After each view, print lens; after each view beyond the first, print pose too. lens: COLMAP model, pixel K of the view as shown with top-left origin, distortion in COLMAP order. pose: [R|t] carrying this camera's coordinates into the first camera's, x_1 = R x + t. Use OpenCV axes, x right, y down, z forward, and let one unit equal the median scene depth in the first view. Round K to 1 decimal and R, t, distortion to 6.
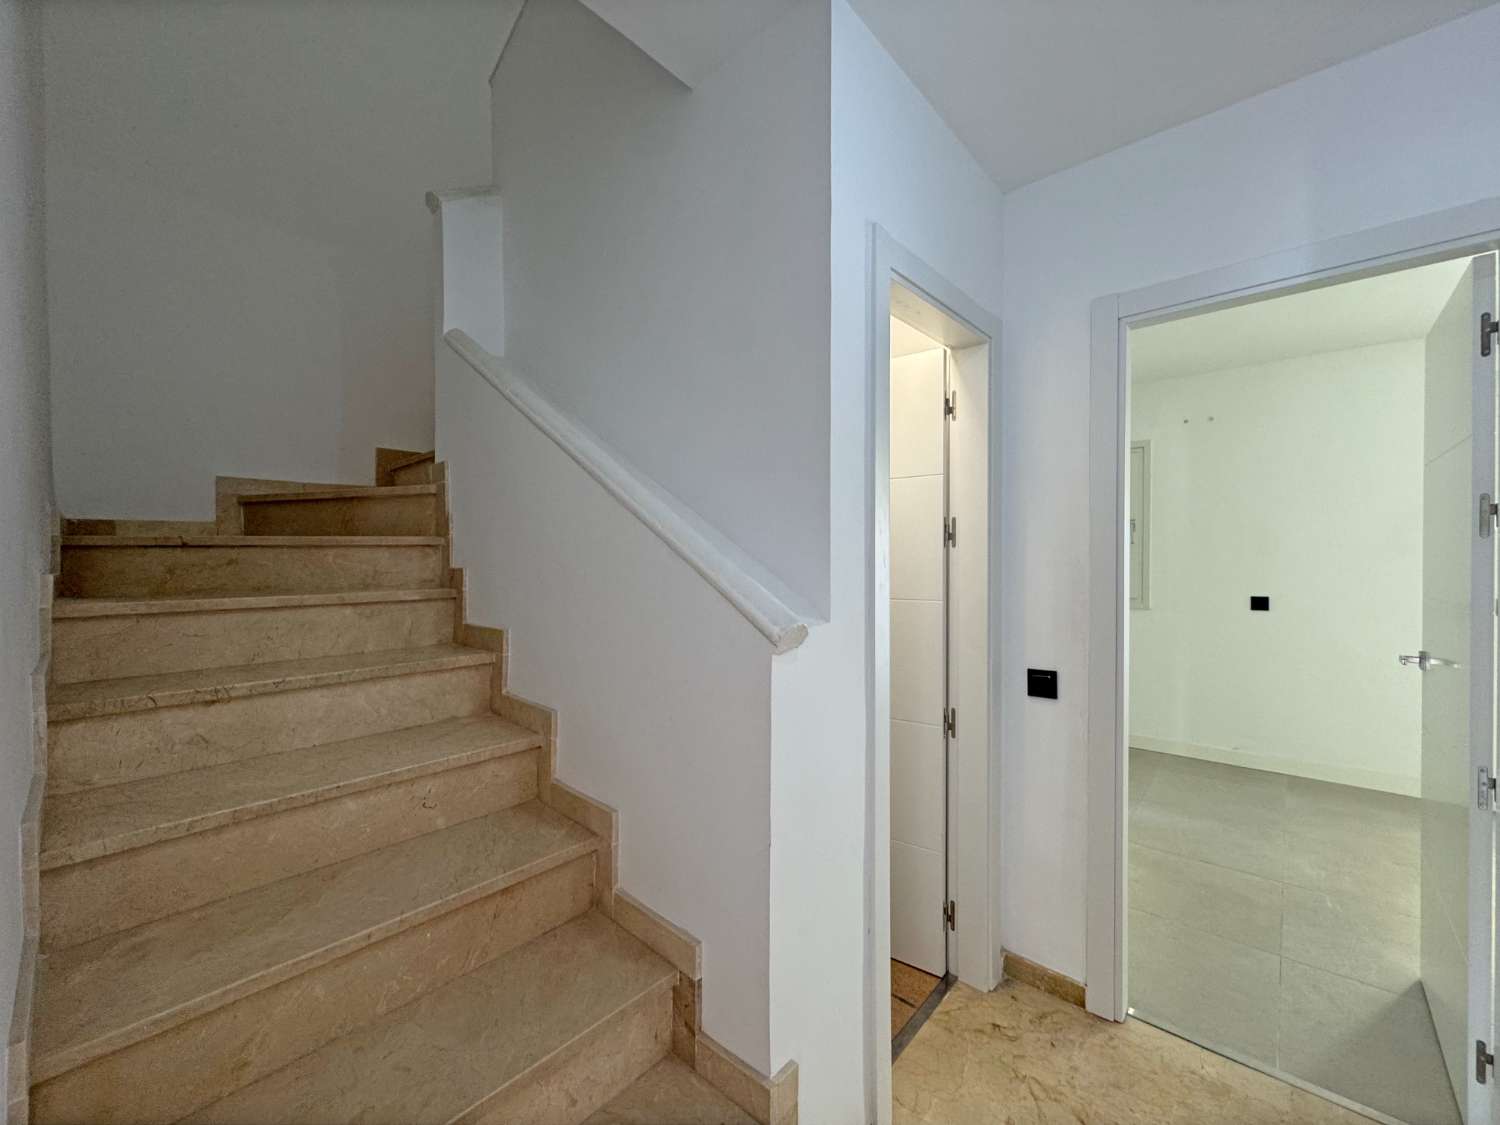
lens RADIAL K [[596.8, 0, 761.1], [0, 596.8, 568.6], [0, 0, 1]] dist [0.001800, -0.000562]
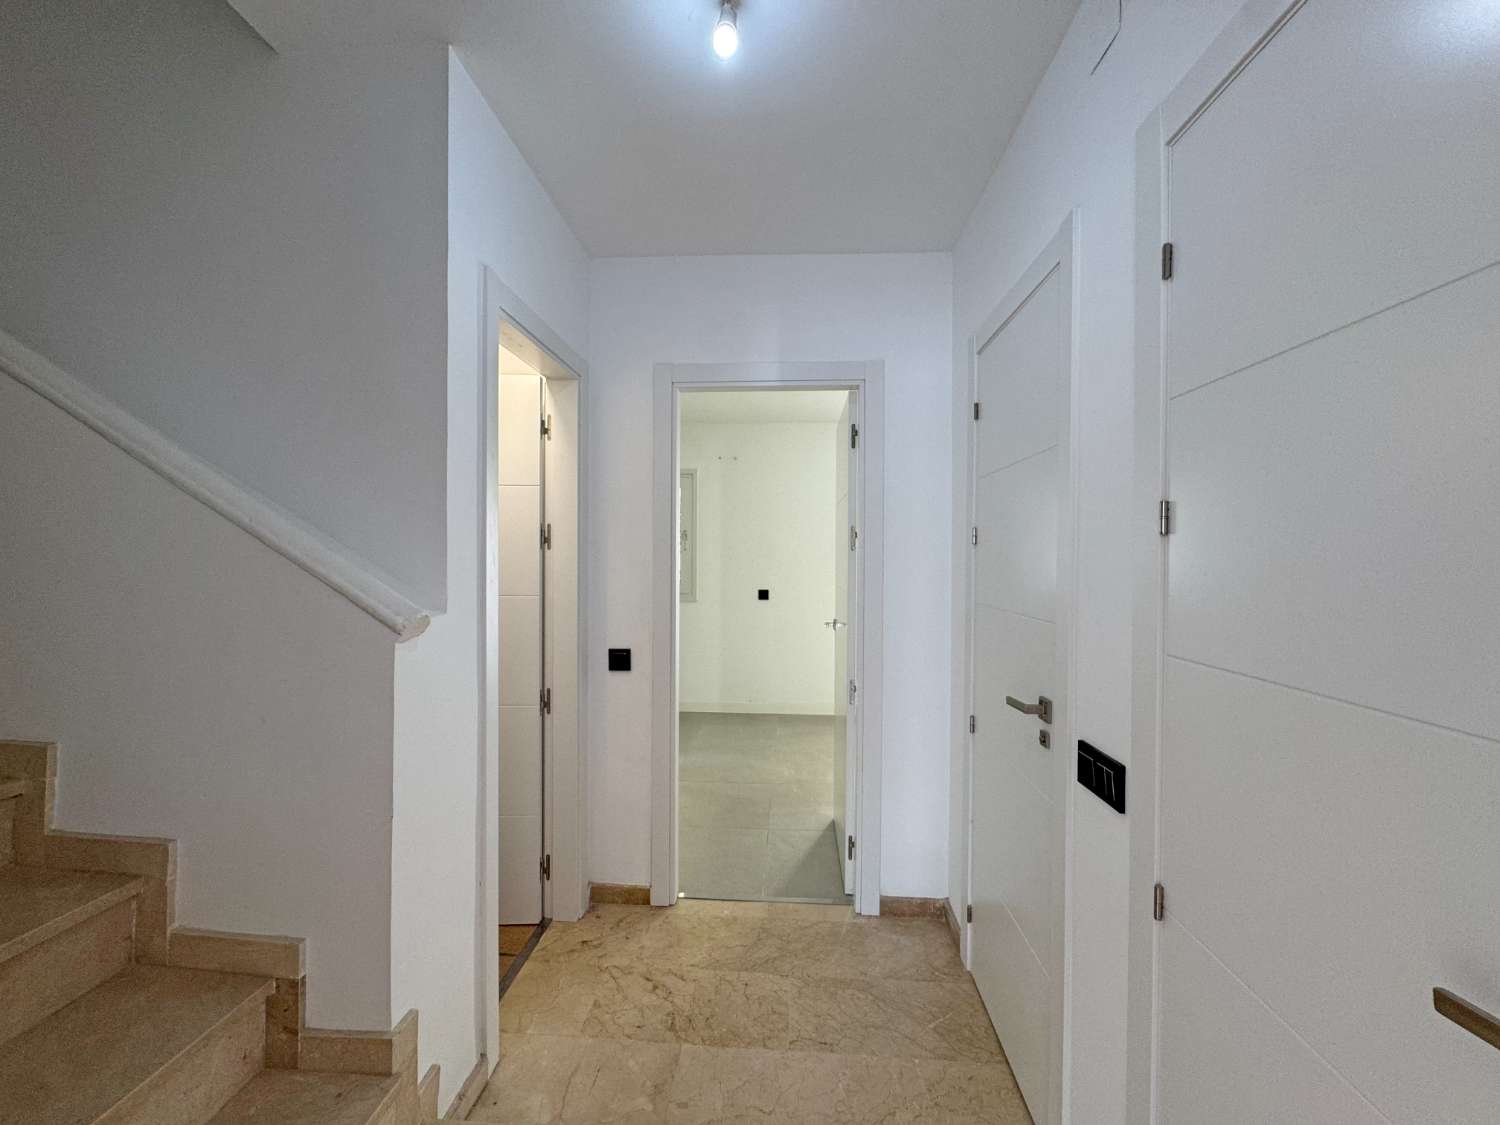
lens RADIAL K [[596.8, 0, 754.3], [0, 596.8, 565.6], [0, 0, 1]] dist [0.001800, -0.000562]
pose [[0.785473, 0.004811, 0.618878, -0.099538], [0.001891, 0.999946, -0.010174, 0.010083], [-0.618893, 0.009162, 0.785422, -0.192006]]
